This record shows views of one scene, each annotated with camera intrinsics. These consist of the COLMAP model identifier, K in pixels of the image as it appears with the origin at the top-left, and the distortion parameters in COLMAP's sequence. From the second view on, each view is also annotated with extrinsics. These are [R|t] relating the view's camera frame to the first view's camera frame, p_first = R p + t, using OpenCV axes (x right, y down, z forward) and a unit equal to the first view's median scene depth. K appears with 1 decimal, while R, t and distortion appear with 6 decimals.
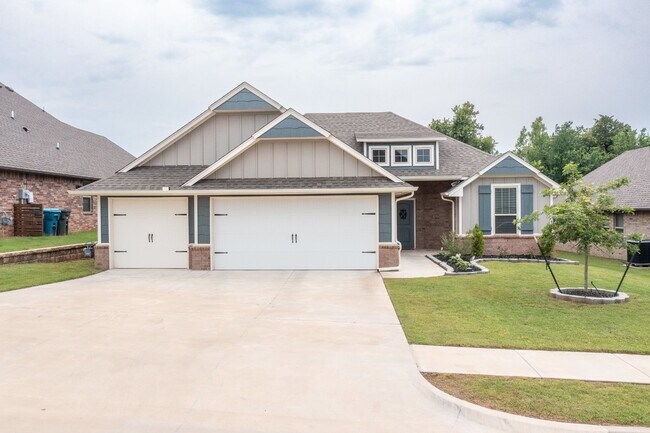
lens RADIAL K [[517.8, 0, 325.0], [0, 517.8, 216.5], [0, 0, 1]] dist [-0.014340, 0.004744]
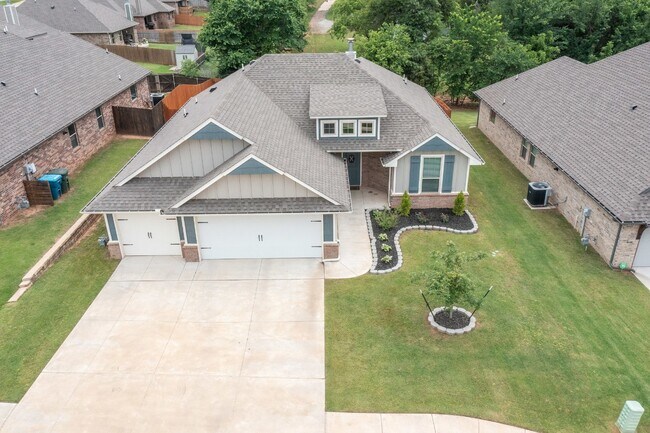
lens RADIAL K [[517.8, 0, 325.0], [0, 517.8, 216.5], [0, 0, 1]] dist [-0.014340, 0.004744]
pose [[0.998609, -0.028453, 0.044394, 0.046932], [0.006542, 0.902272, 0.431117, -0.559216], [-0.052322, -0.430227, 0.901203, -0.176037]]
